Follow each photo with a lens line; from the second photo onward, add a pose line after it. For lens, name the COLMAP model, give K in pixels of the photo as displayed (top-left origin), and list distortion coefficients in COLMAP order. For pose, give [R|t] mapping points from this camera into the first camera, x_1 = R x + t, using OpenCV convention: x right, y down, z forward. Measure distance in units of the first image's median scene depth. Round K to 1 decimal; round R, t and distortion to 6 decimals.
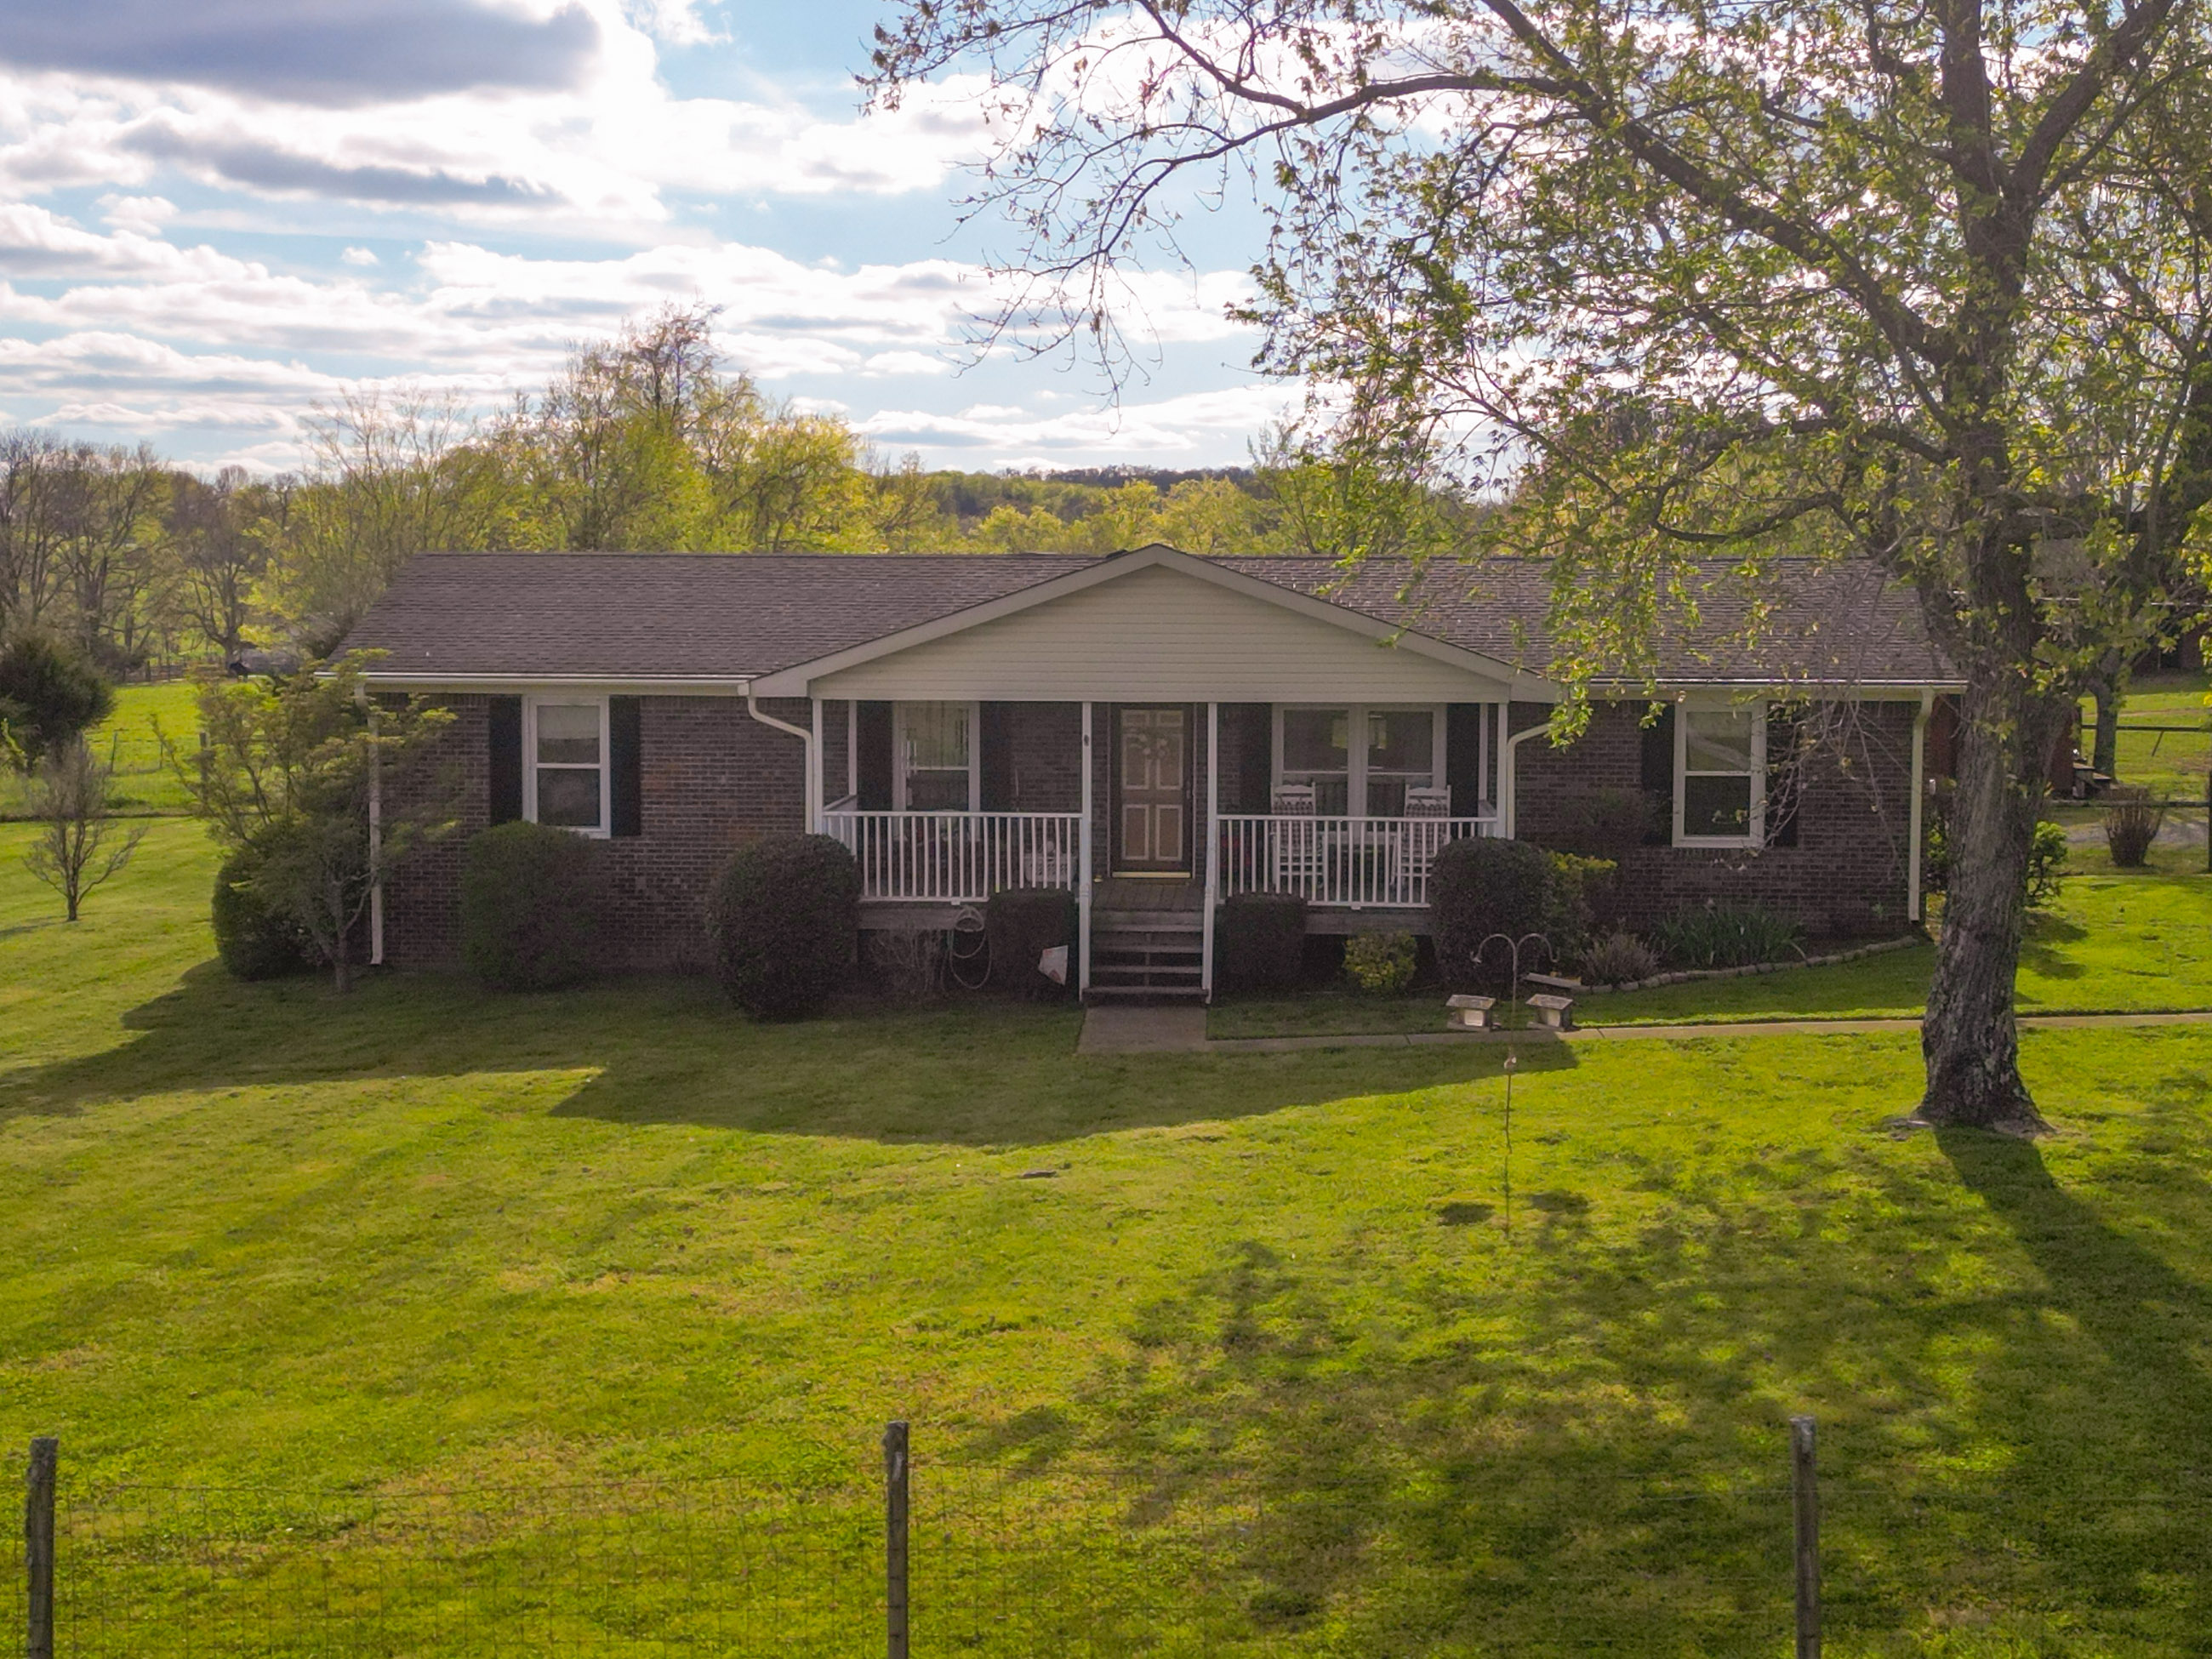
lens RADIAL K [[1548.6, 0, 1142.3], [0, 1548.6, 723.0], [0, 0, 1]] dist [0.002347, -0.000552]
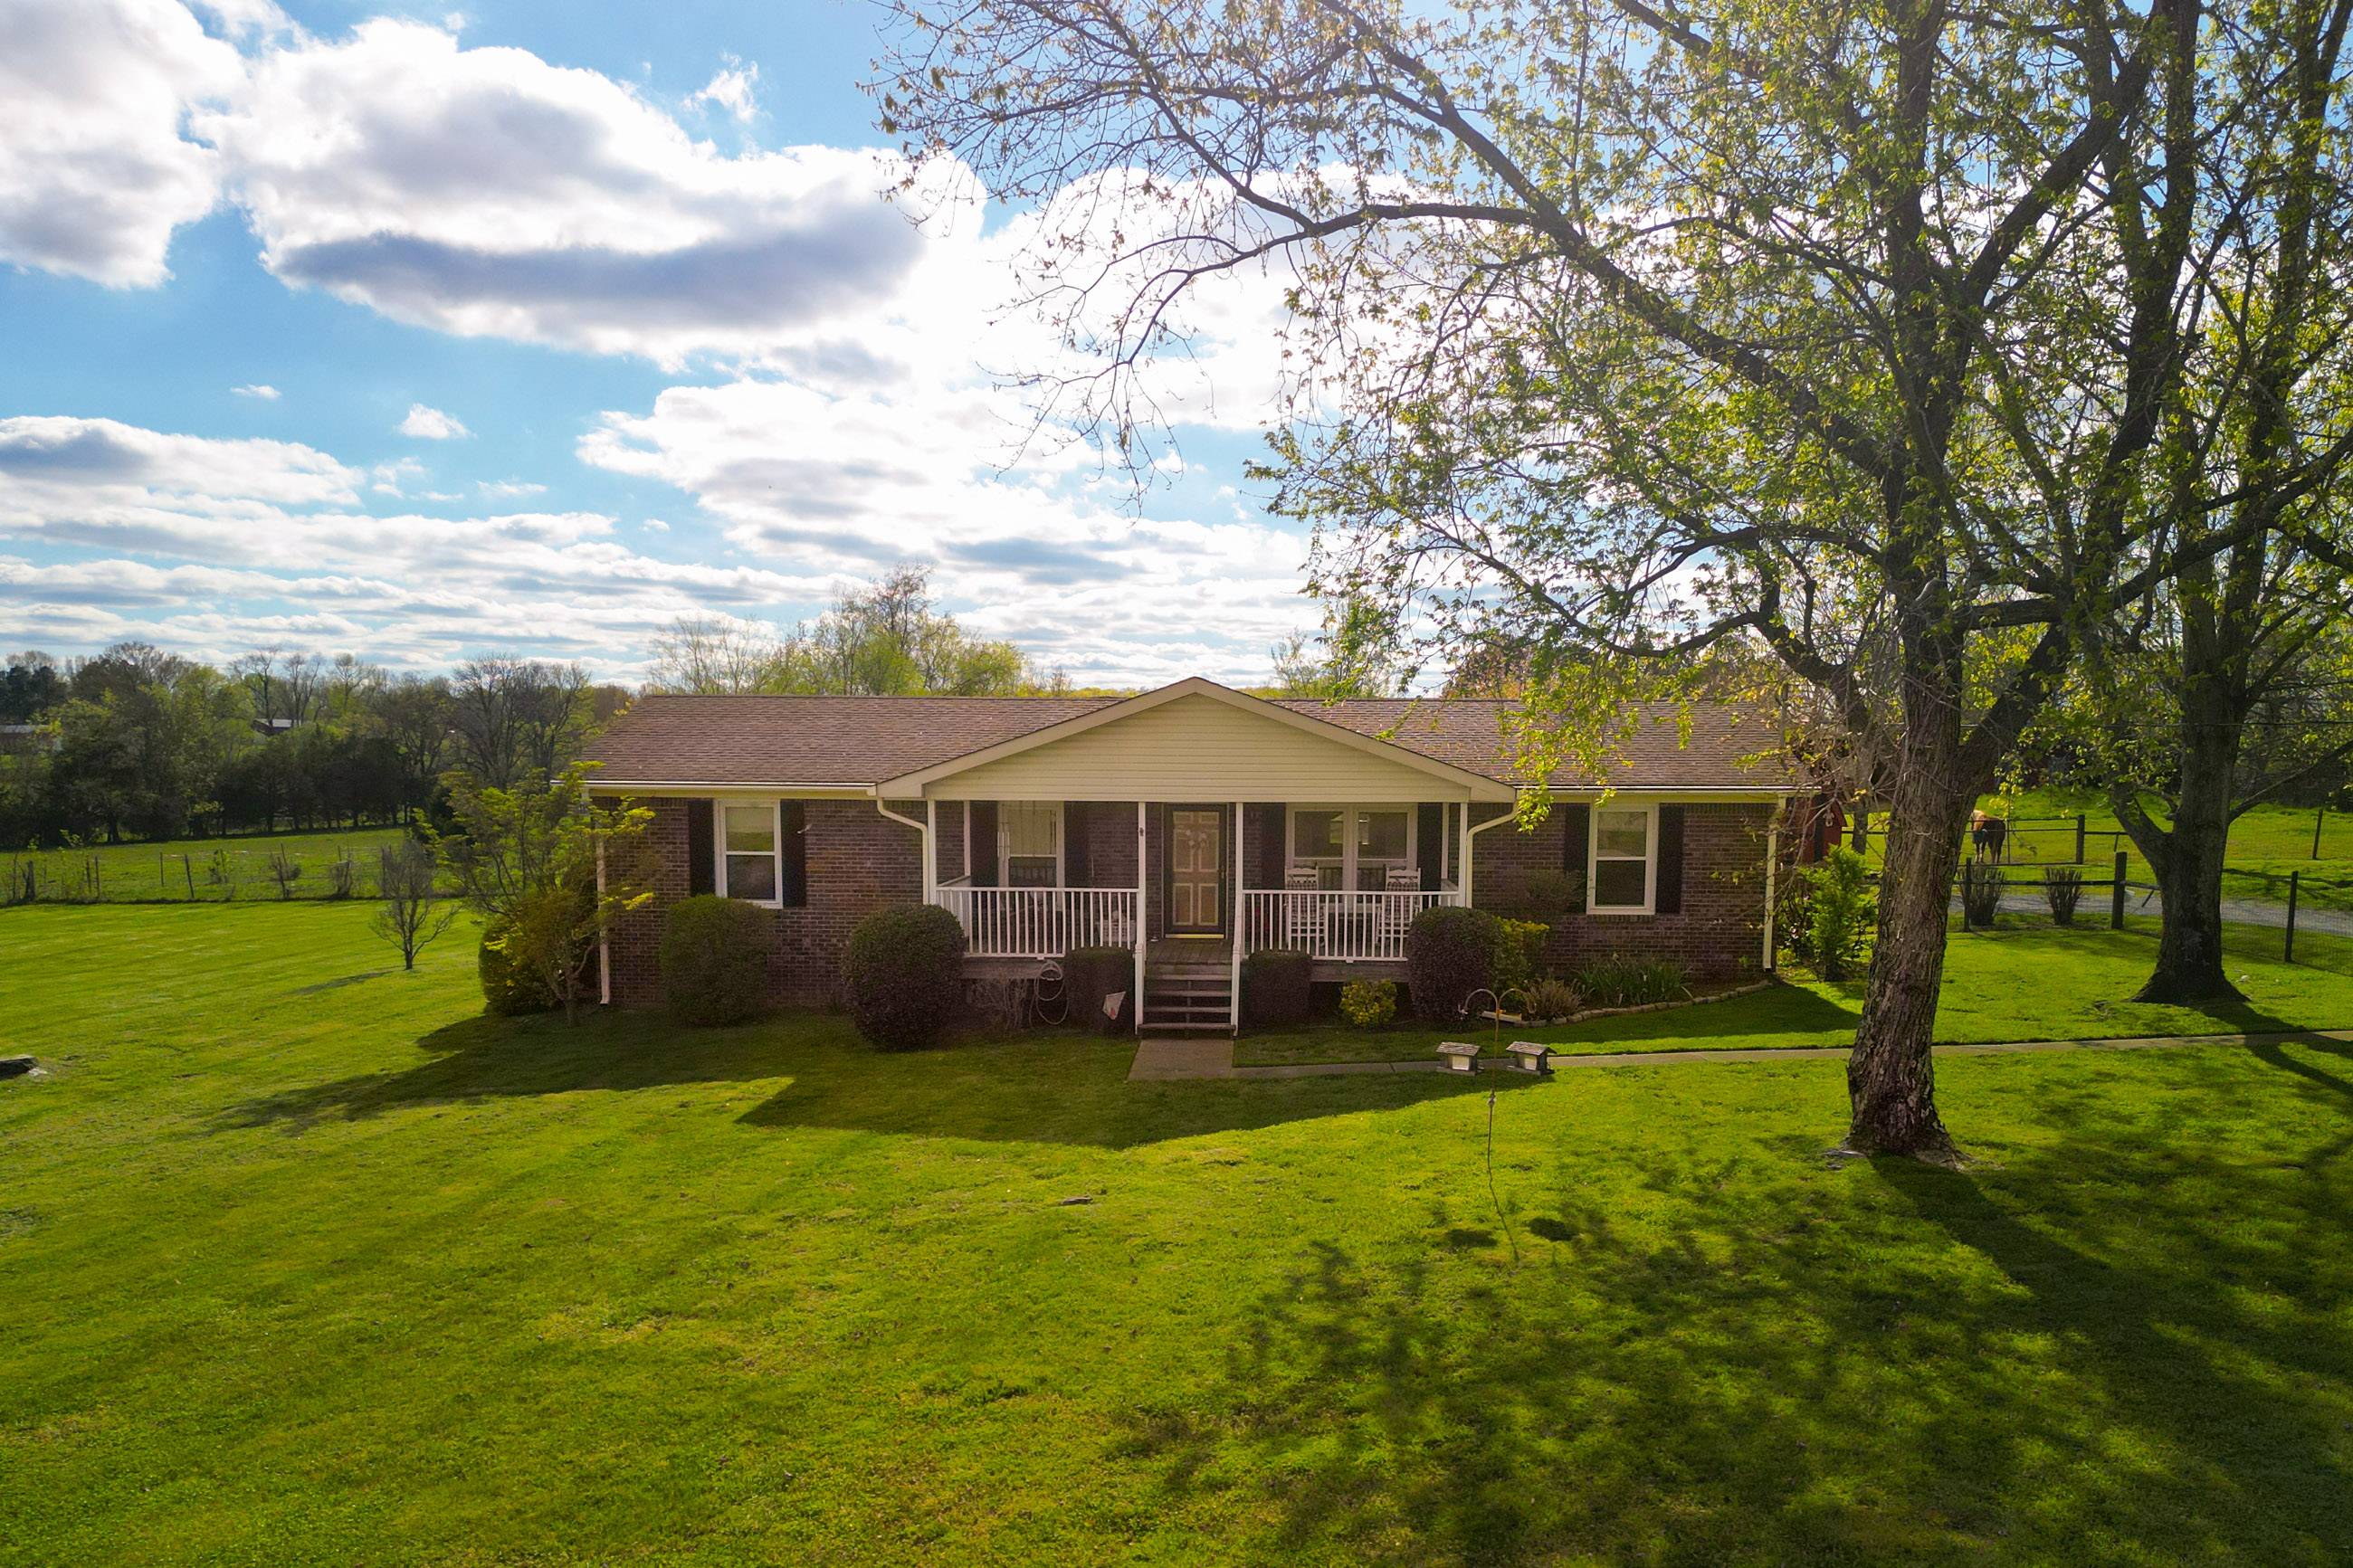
lens RADIAL K [[1638.2, 0, 1176.5], [0, 1638.2, 784.0], [0, 0, 1]] dist [-0.058840, 0.056453]
pose [[0.999791, 0.000169, 0.020465, -0.034712], [-0.000234, 0.999995, 0.003165, -0.033132], [-0.020464, -0.003169, 0.999786, -0.362920]]
